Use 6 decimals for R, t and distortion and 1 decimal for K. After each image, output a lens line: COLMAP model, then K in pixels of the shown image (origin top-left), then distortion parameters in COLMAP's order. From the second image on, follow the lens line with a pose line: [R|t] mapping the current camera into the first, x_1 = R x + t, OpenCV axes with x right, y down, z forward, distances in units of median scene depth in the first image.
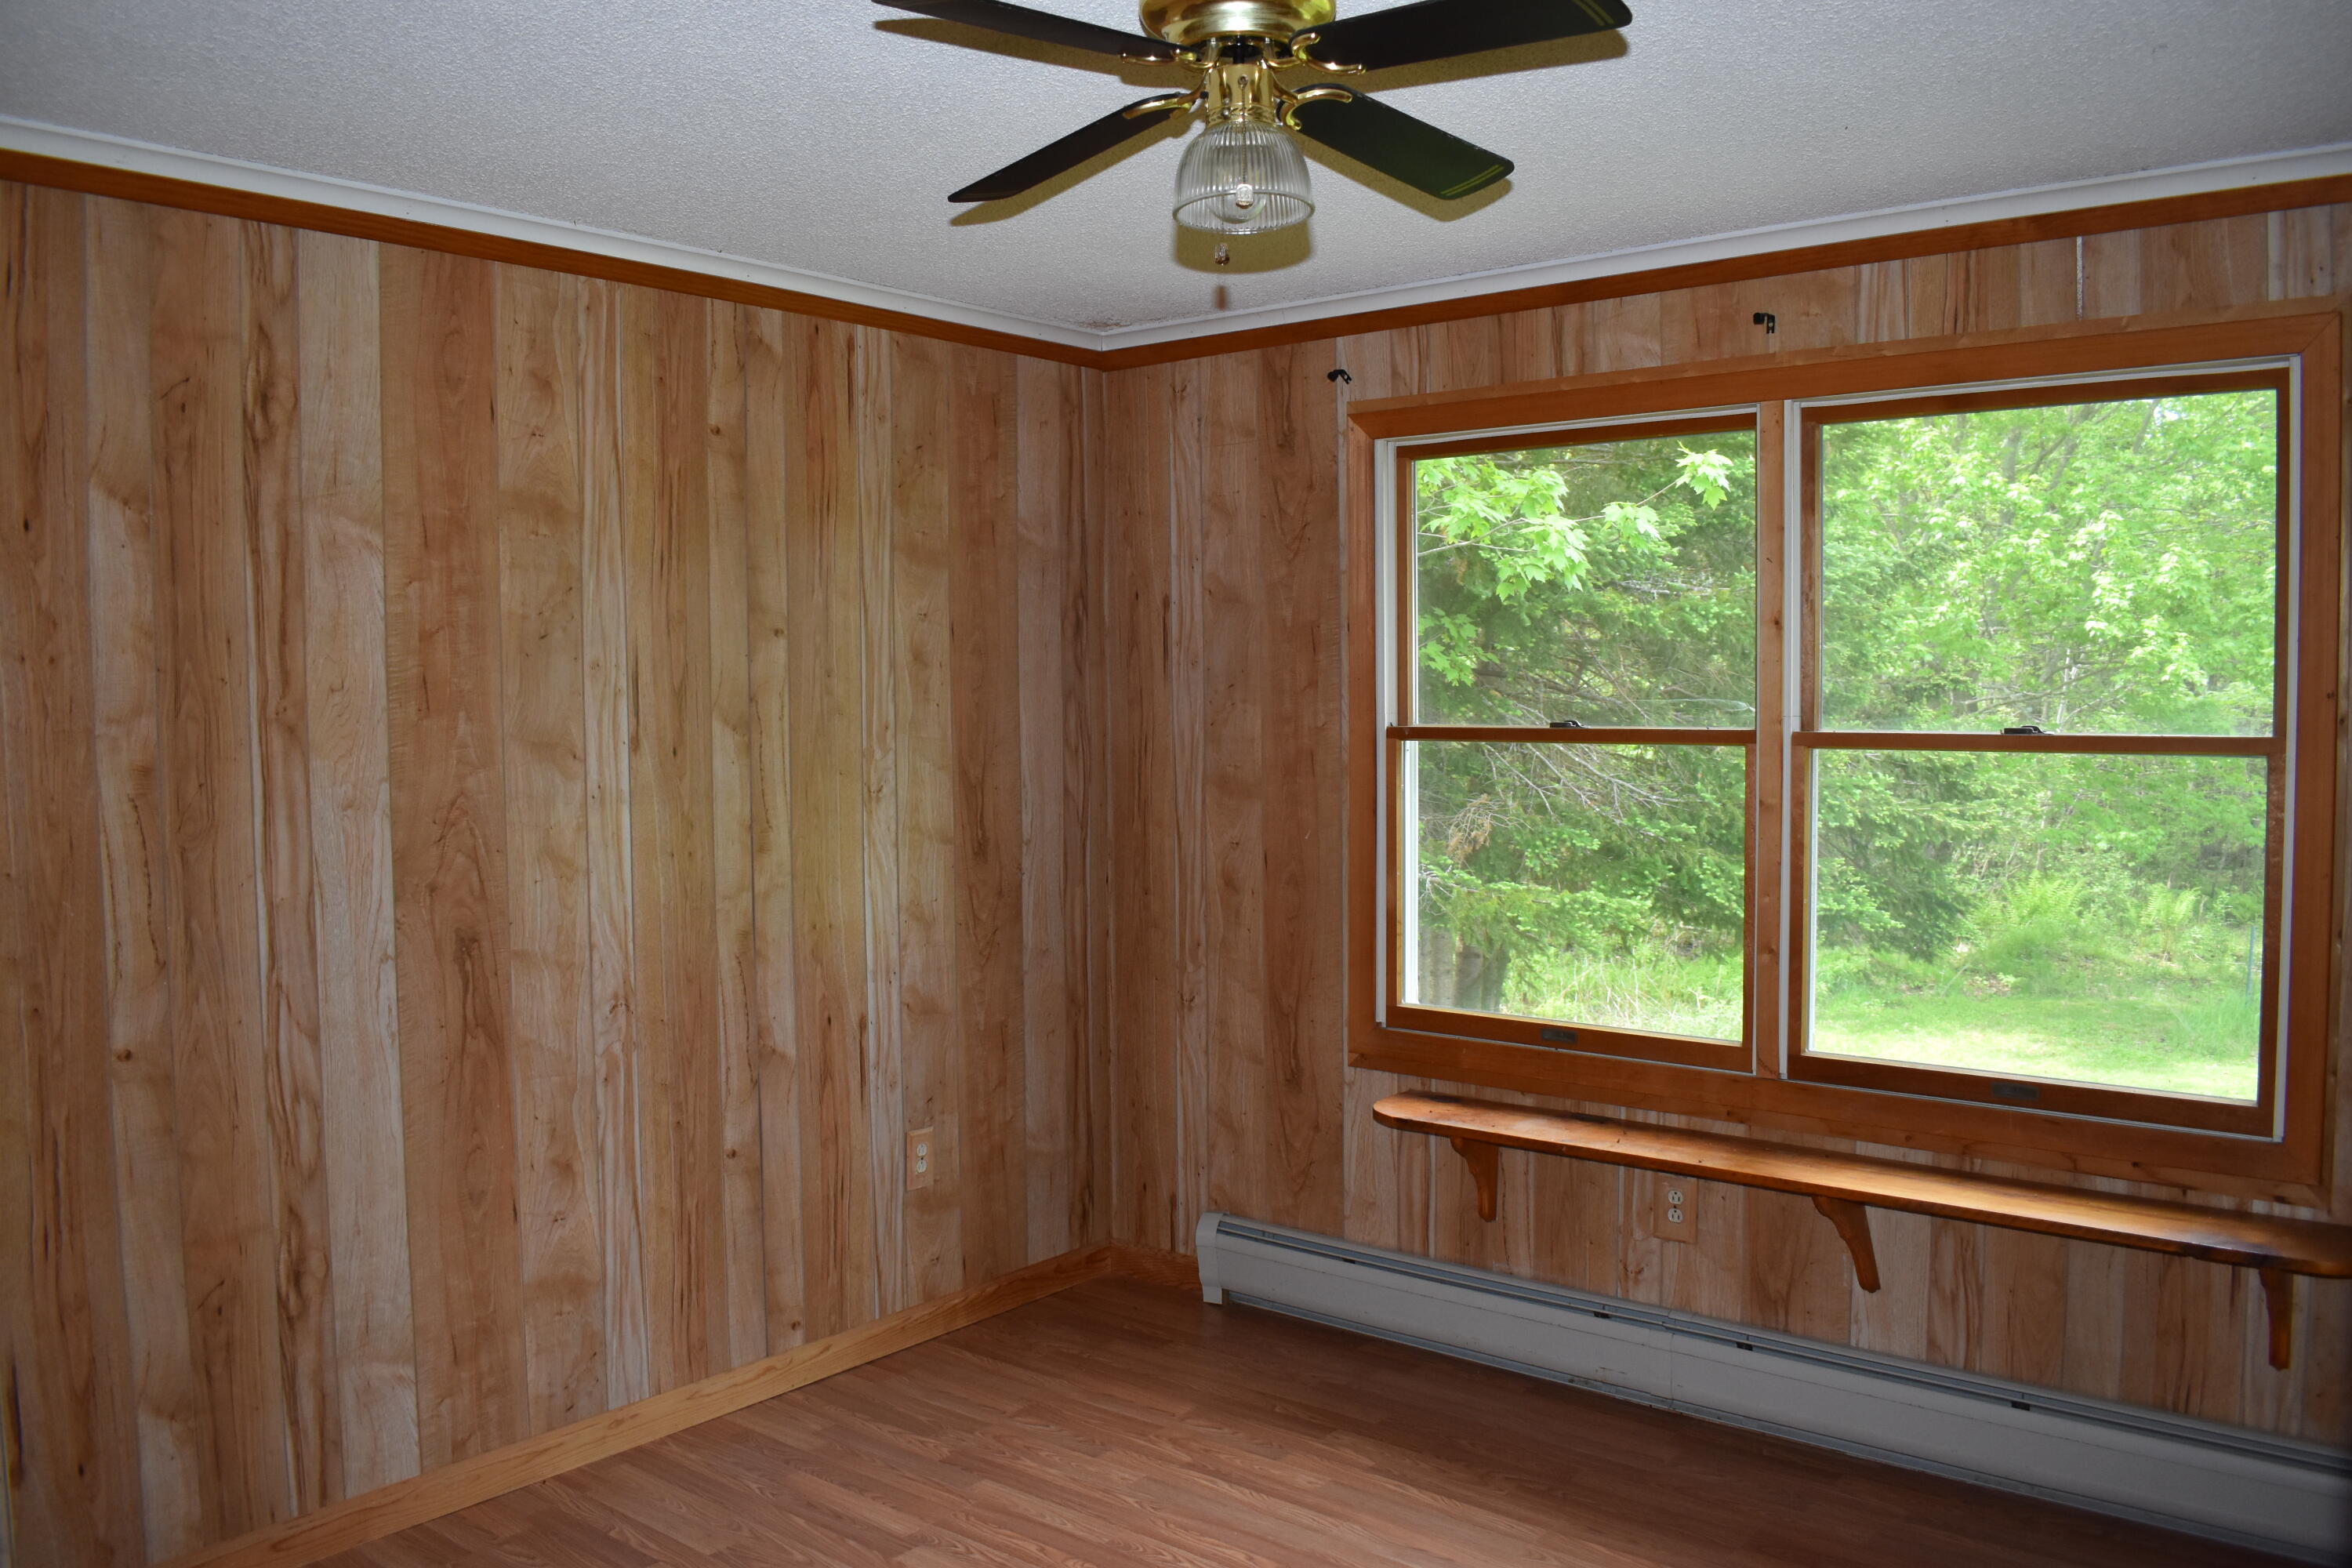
lens RADIAL K [[1835.8, 0, 1173.1], [0, 1835.8, 790.5], [0, 0, 1]] dist [-0.088248, 0.007889]
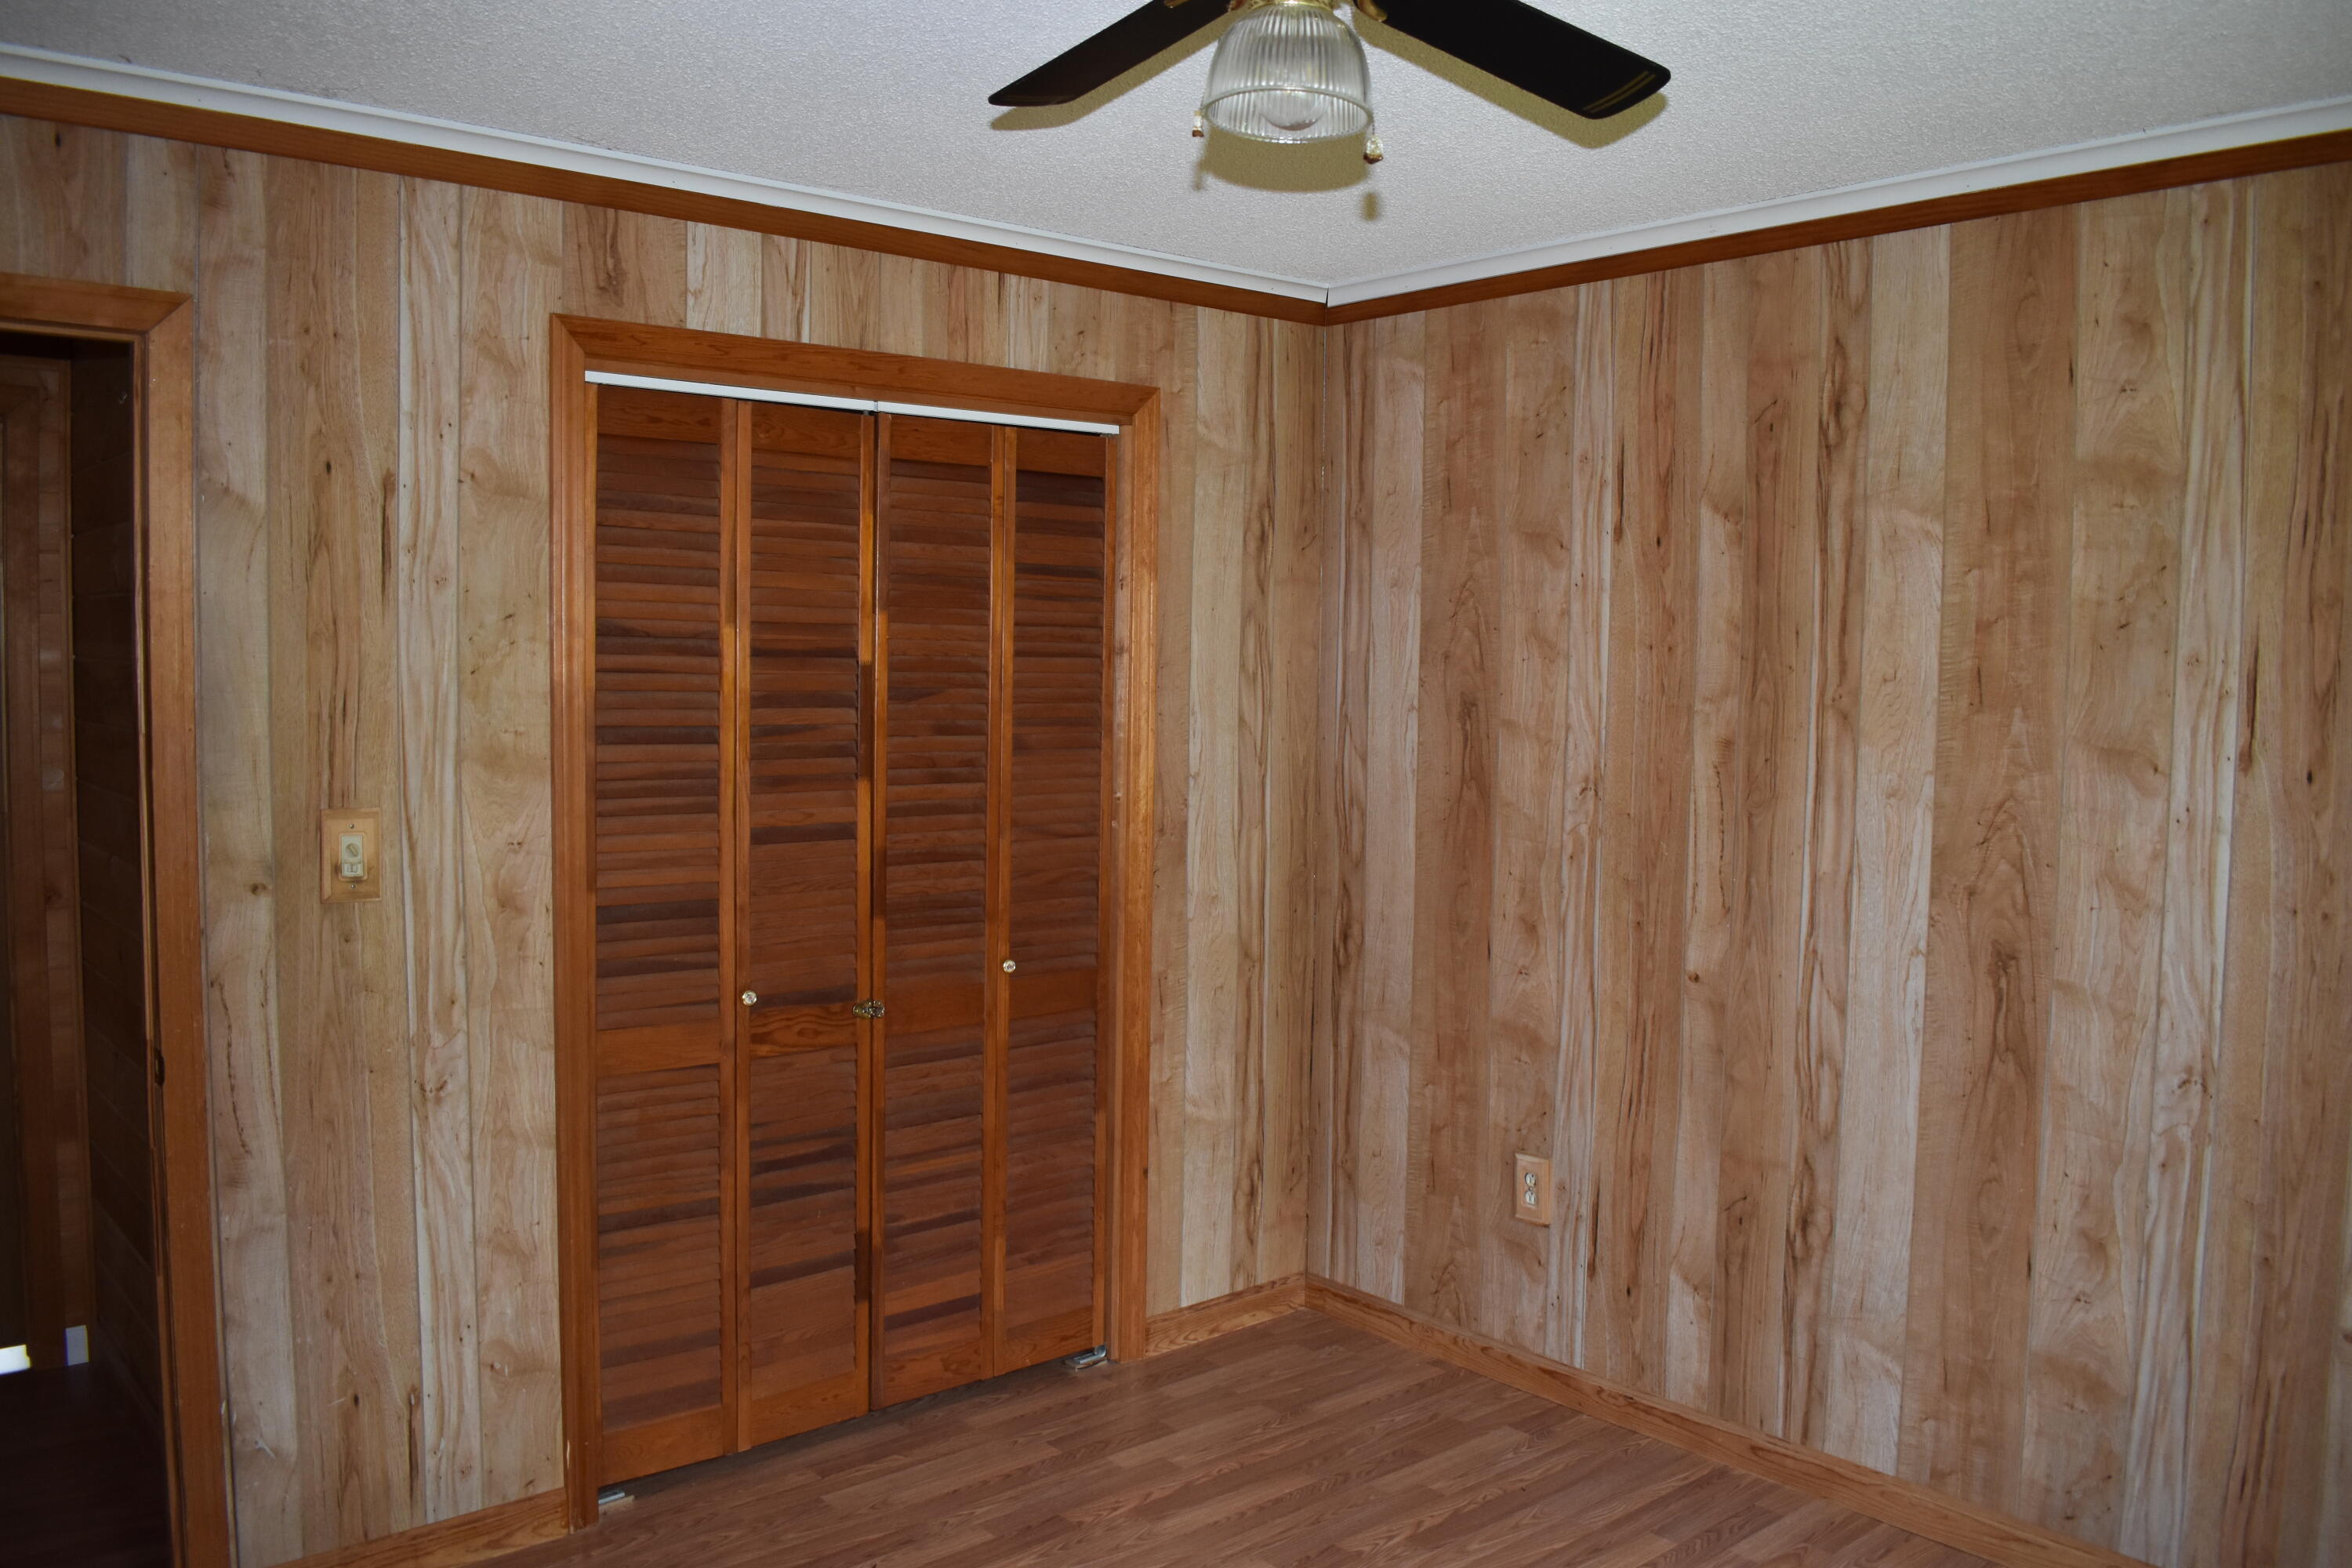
lens RADIAL K [[1835.8, 0, 1174.2], [0, 1835.8, 783.2], [0, 0, 1]] dist [-0.088248, 0.007889]
pose [[-0.162007, 0.073319, -0.984062, 0.616537], [-0.068767, 0.993973, 0.085379, -0.057621], [0.984391, 0.081503, -0.155988, 0.767693]]
